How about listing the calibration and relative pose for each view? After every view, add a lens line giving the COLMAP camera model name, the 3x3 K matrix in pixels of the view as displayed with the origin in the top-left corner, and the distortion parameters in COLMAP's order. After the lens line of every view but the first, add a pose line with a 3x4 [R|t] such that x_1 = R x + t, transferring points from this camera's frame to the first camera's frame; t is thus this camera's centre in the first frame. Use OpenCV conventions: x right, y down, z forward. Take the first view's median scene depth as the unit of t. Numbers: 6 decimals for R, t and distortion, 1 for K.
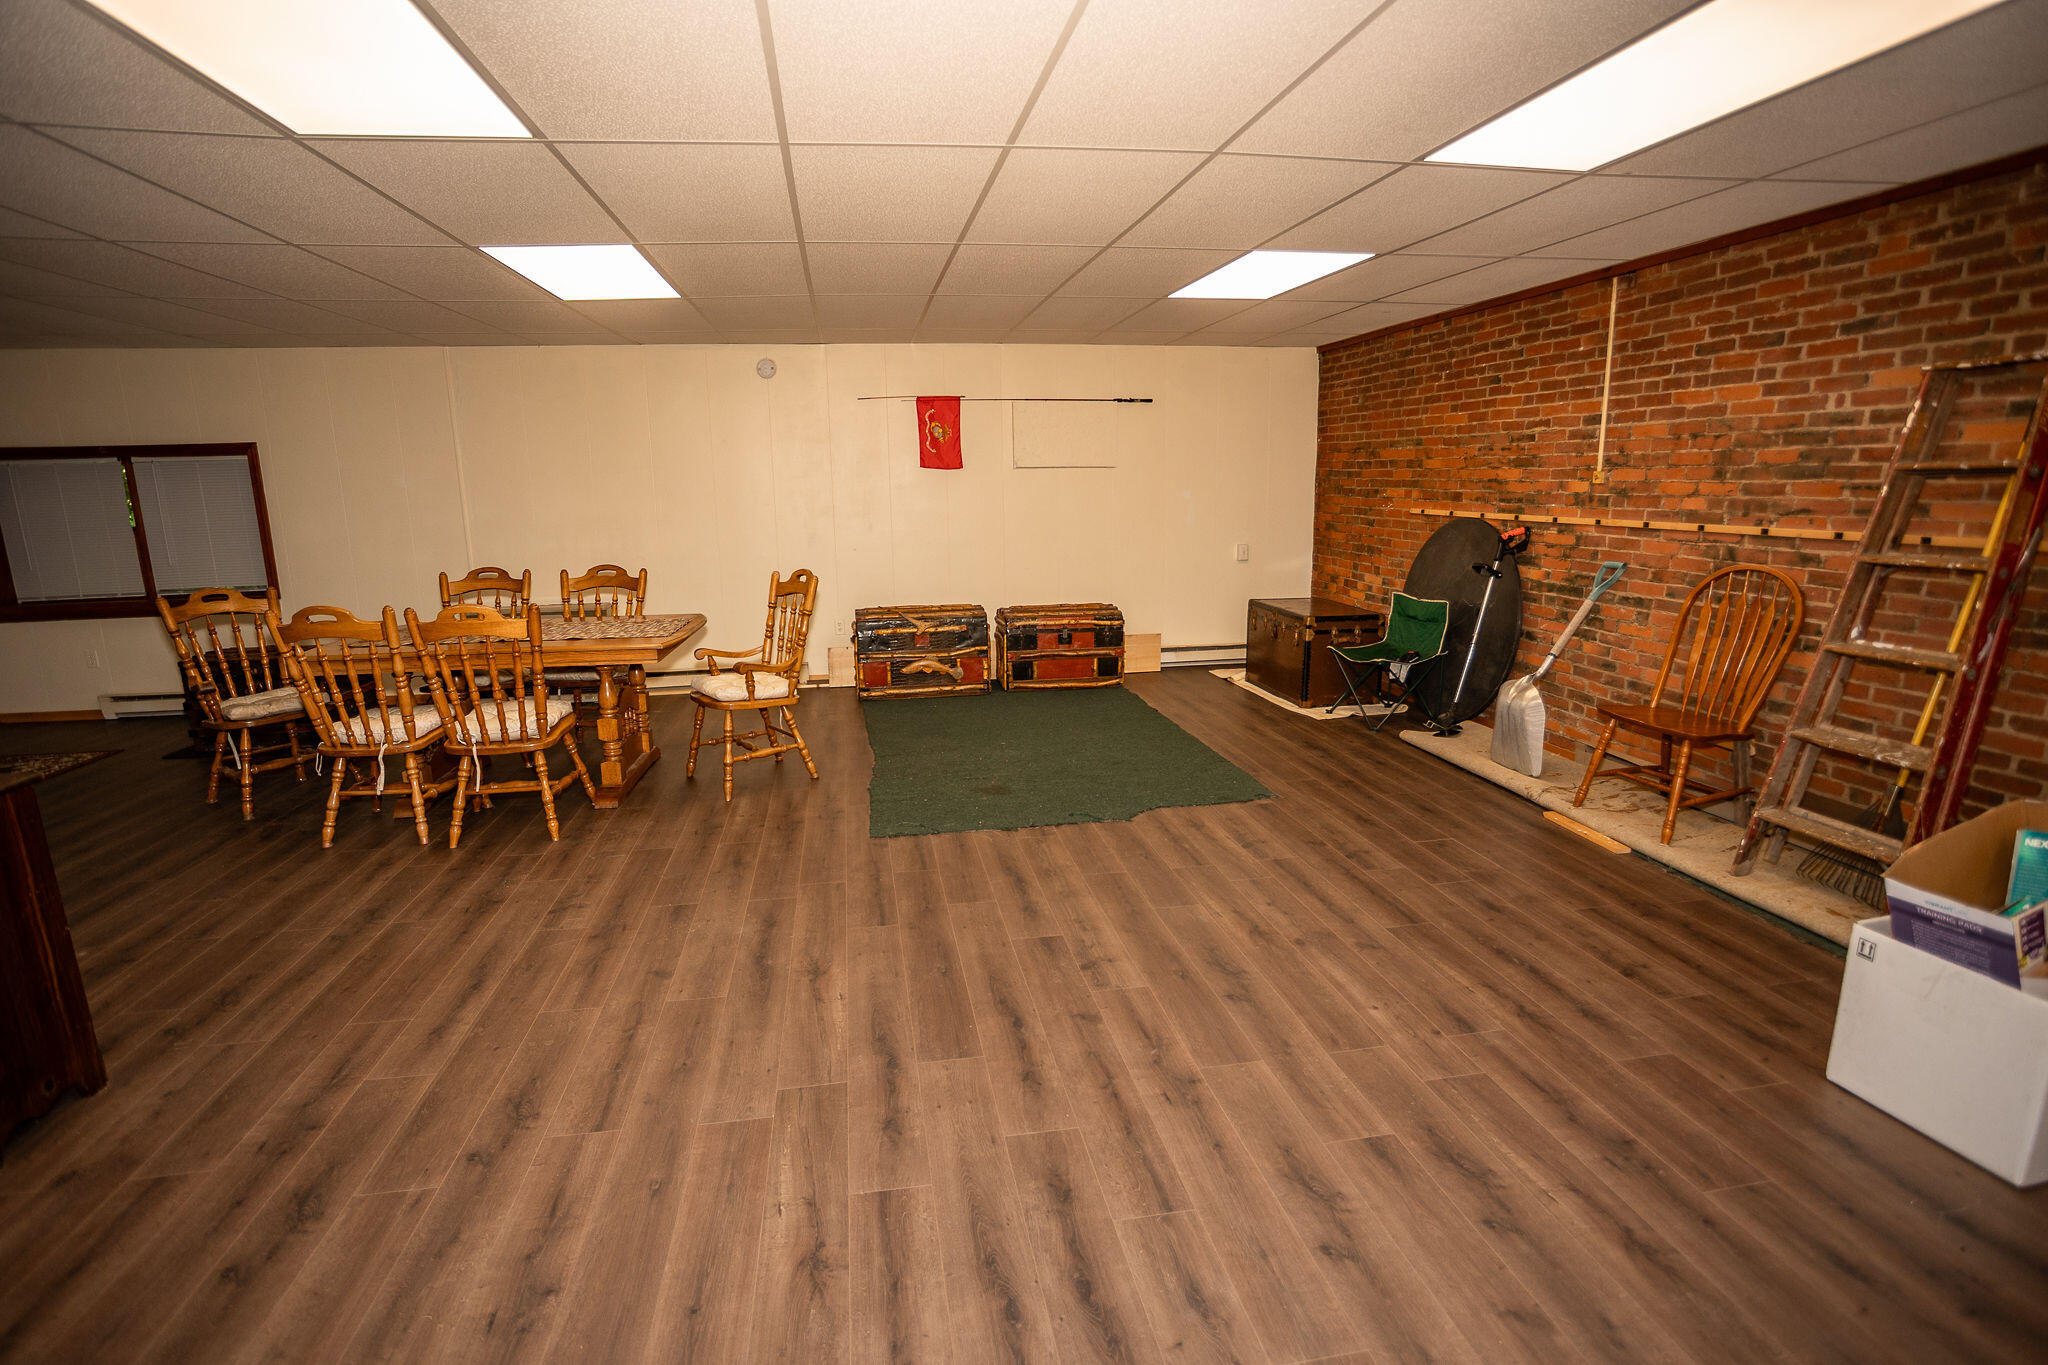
lens RADIAL K [[992.4, 0, 1024.6], [0, 992.4, 688.8], [0, 0, 1]] dist [-0.069787, 0.028466]
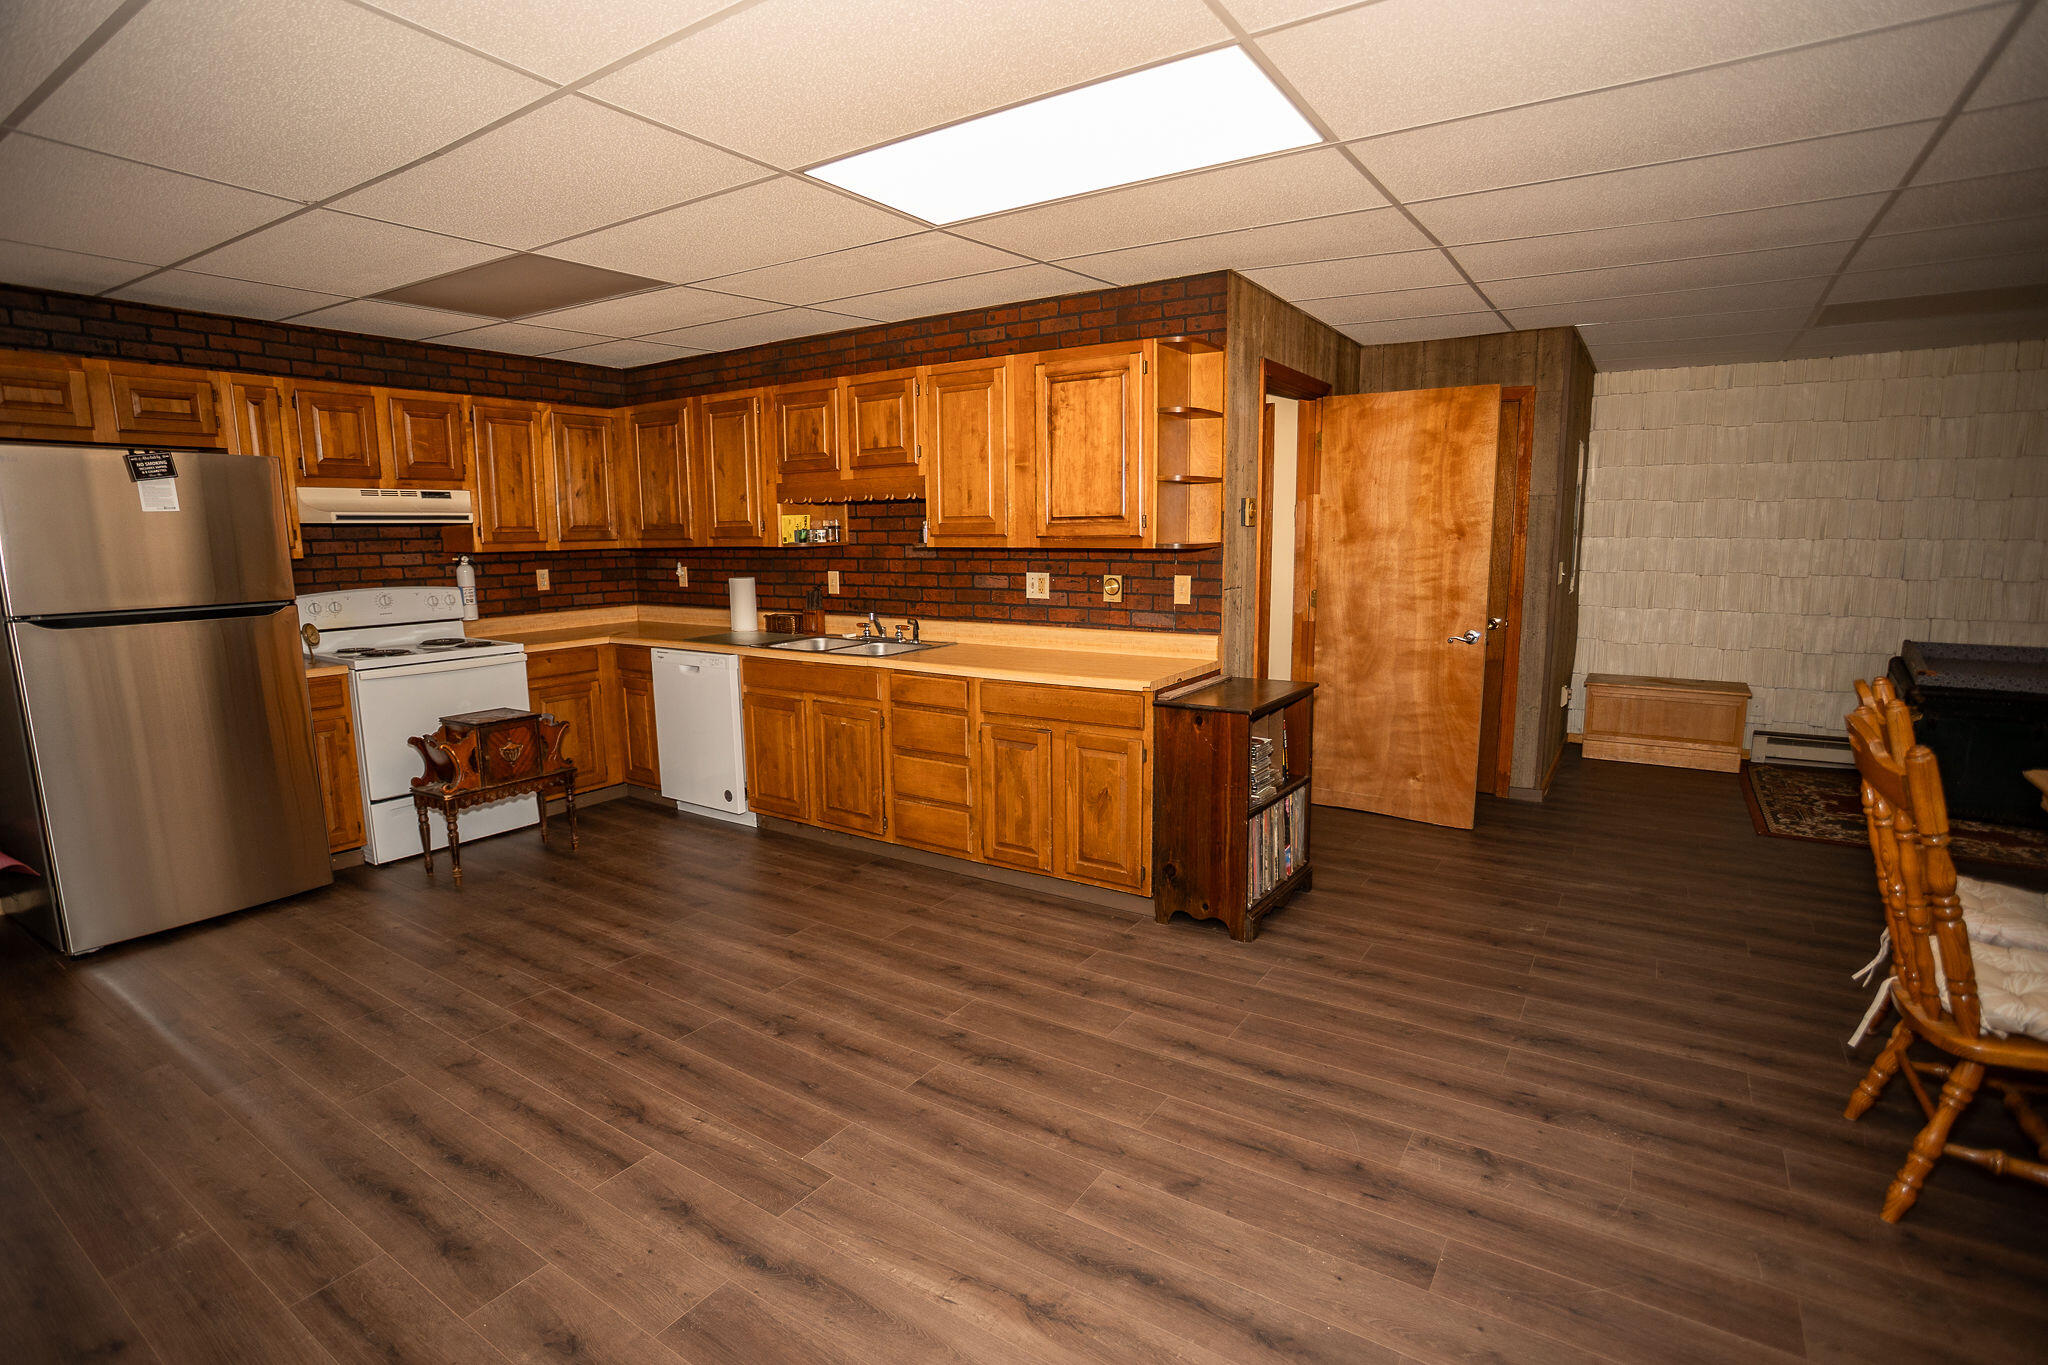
lens RADIAL K [[992.4, 0, 1024.6], [0, 992.4, 688.8], [0, 0, 1]] dist [-0.069787, 0.028466]
pose [[-0.687337, 0.138459, -0.713020, 0.163713], [-0.129713, 0.942483, 0.308058, -0.249715], [0.714663, 0.304228, -0.629843, 1.204075]]
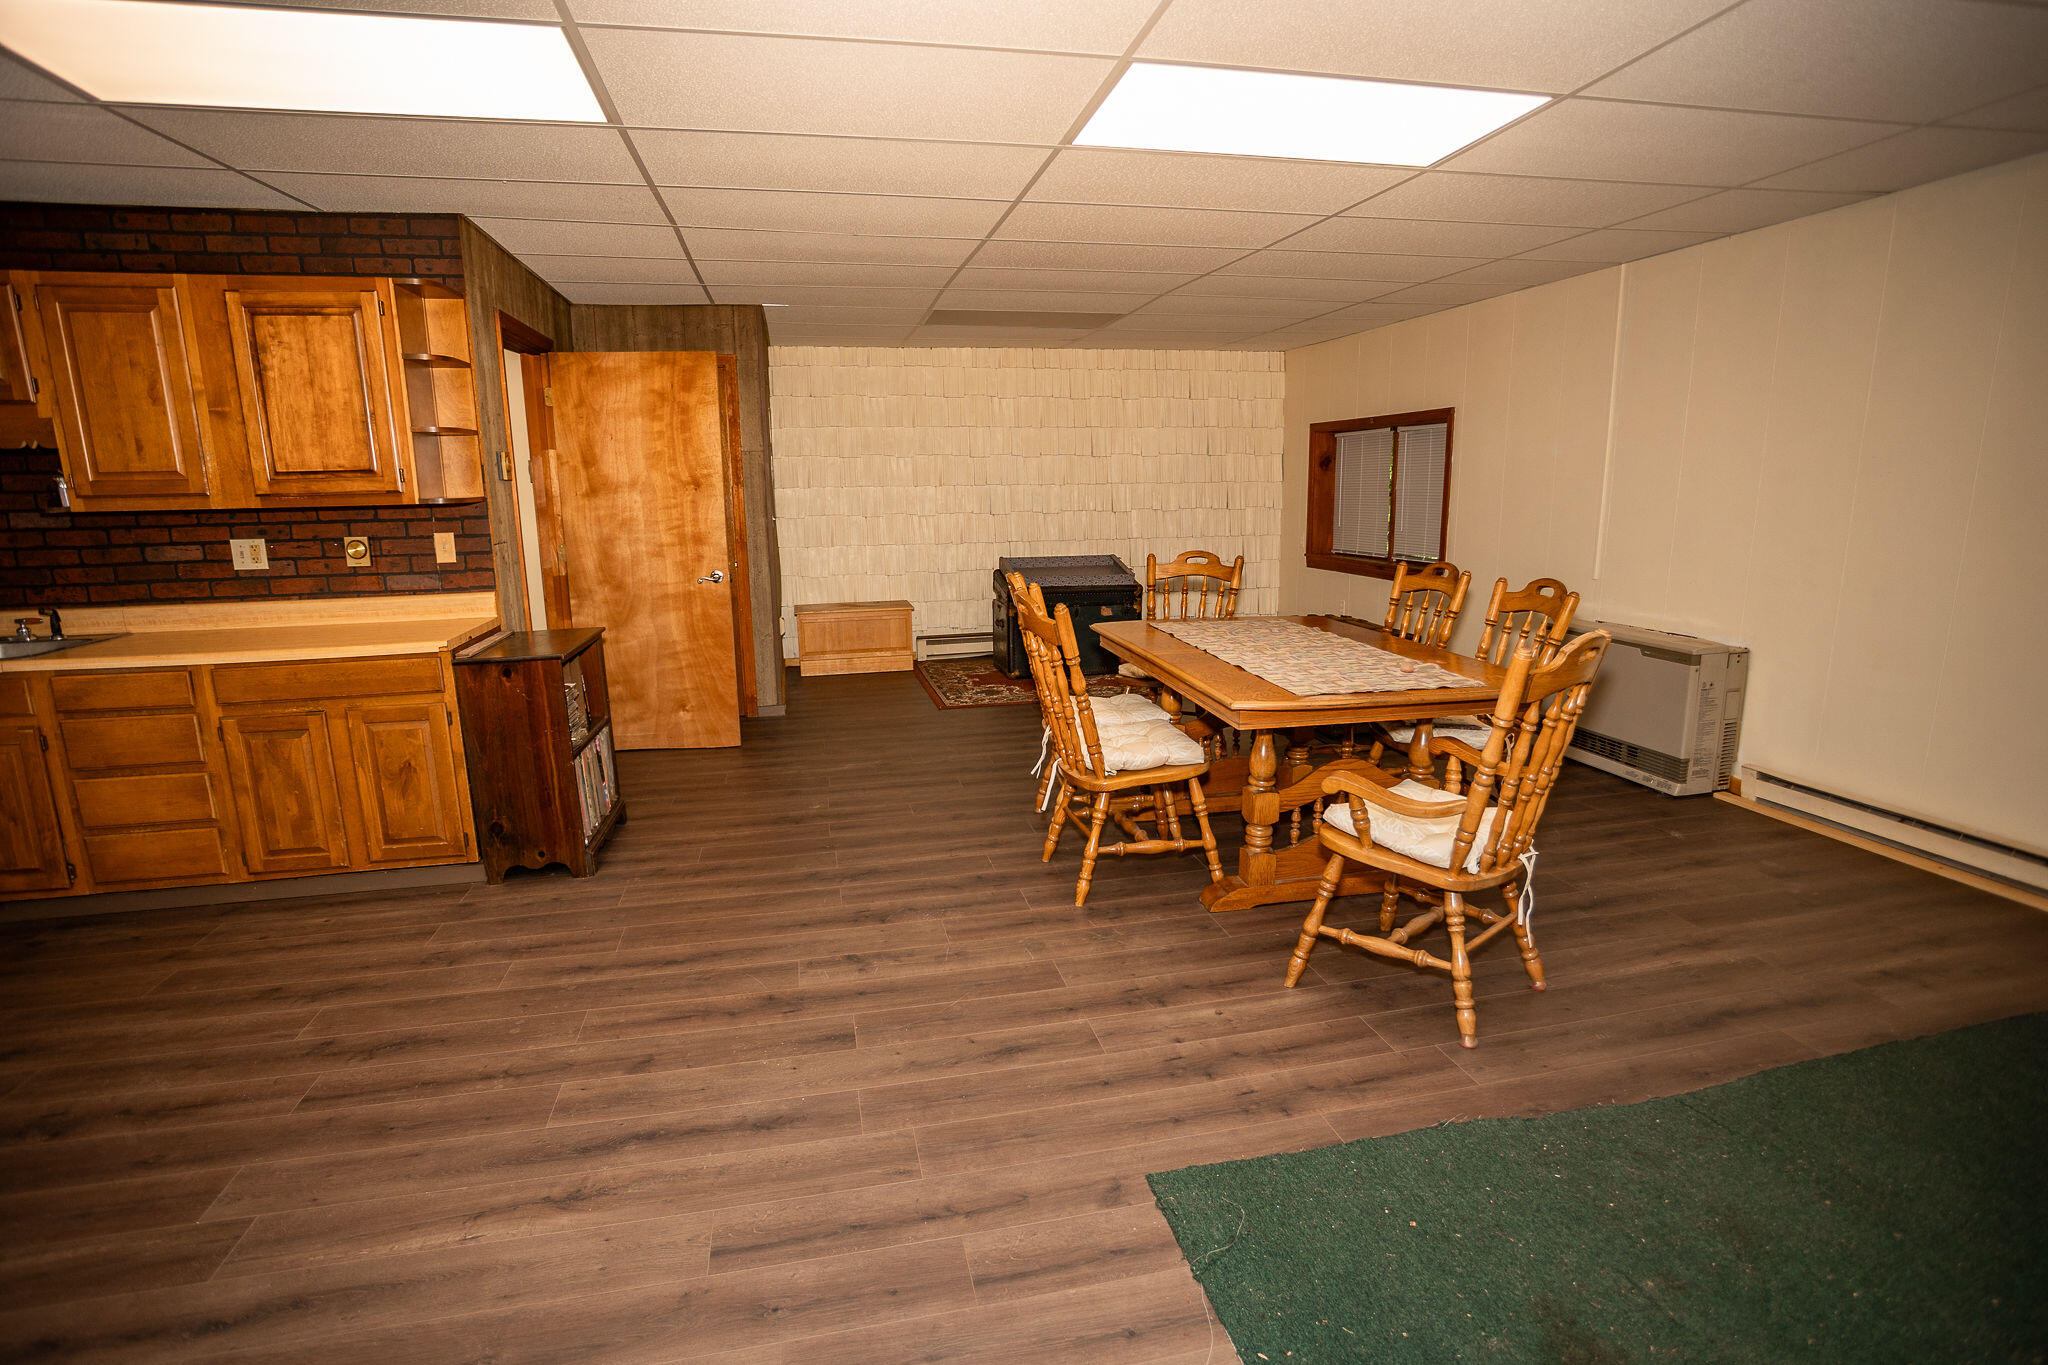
lens RADIAL K [[1003.5, 0, 1013.6], [0, 1003.5, 688.8], [0, 0, 1]] dist [-0.062303, 0.029714]
pose [[0.036558, 0.218669, -0.975114, 0.348950], [-0.191506, 0.959215, 0.207924, -0.223288], [0.980810, 0.179139, 0.076943, 1.132660]]
